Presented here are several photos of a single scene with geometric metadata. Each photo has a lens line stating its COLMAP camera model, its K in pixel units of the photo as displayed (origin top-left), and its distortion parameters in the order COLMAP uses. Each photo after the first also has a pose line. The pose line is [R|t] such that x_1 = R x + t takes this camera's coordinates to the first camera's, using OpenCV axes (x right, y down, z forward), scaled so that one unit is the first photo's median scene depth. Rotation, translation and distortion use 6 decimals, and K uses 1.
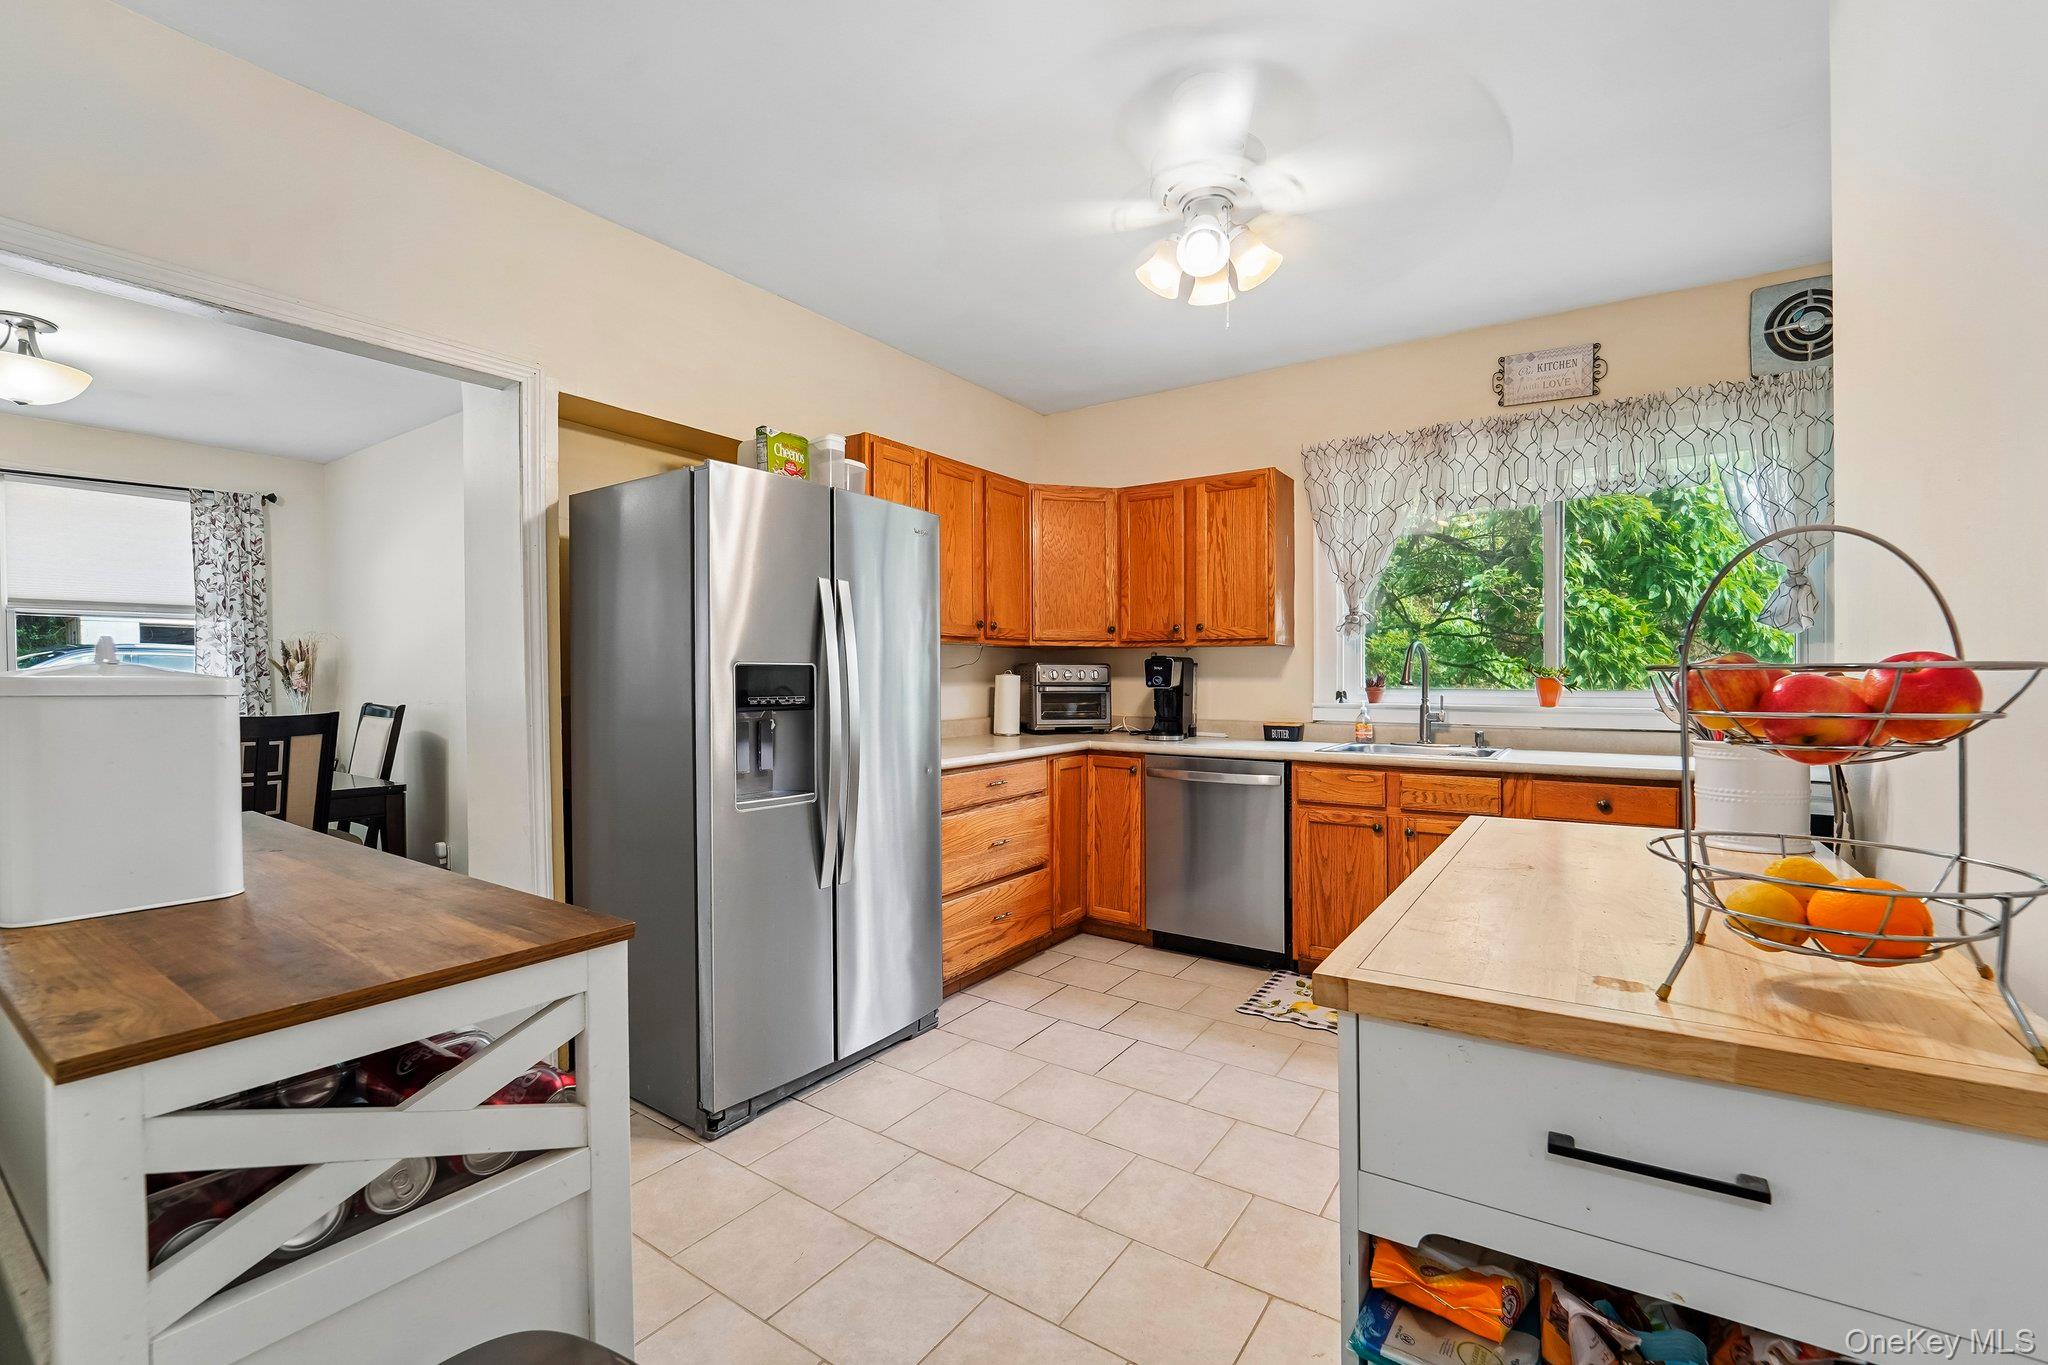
lens RADIAL K [[852.1, 0, 1020.2], [0, 852.1, 673.9], [0, 0, 1]] dist [-0.005222, 0.000337]
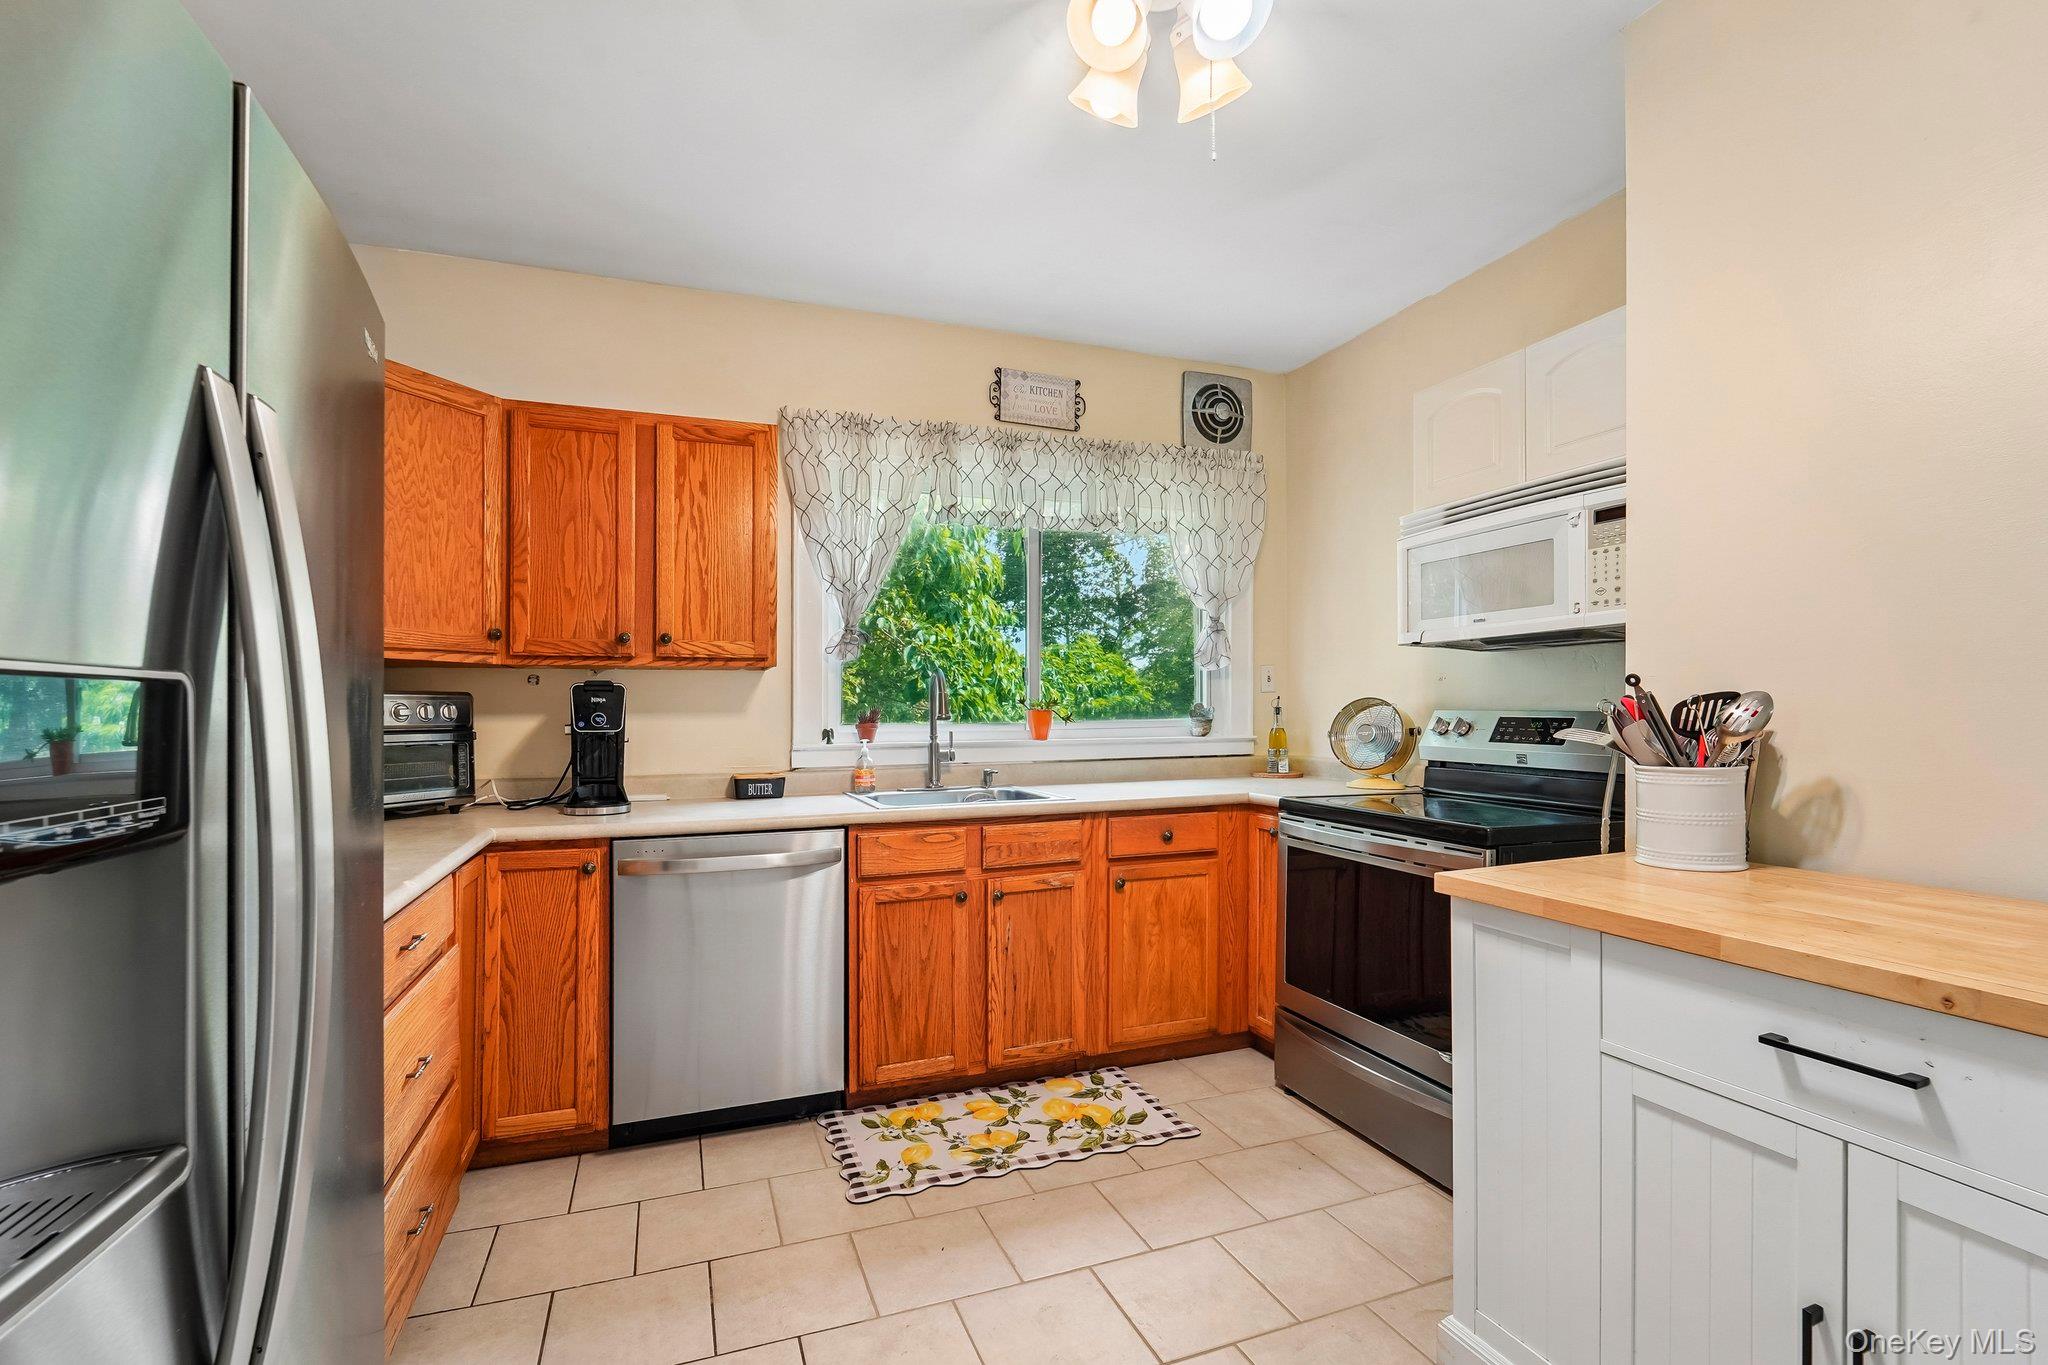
lens RADIAL K [[896.8, 0, 1016.2], [0, 896.8, 697.2], [0, 0, 1]] dist [-0.002485, -0.000065]
pose [[0.588133, 0.003641, 0.808756, -0.226833], [0.006598, 0.999935, -0.009299, -0.000669], [-0.808737, 0.010805, 0.588071, 0.426450]]
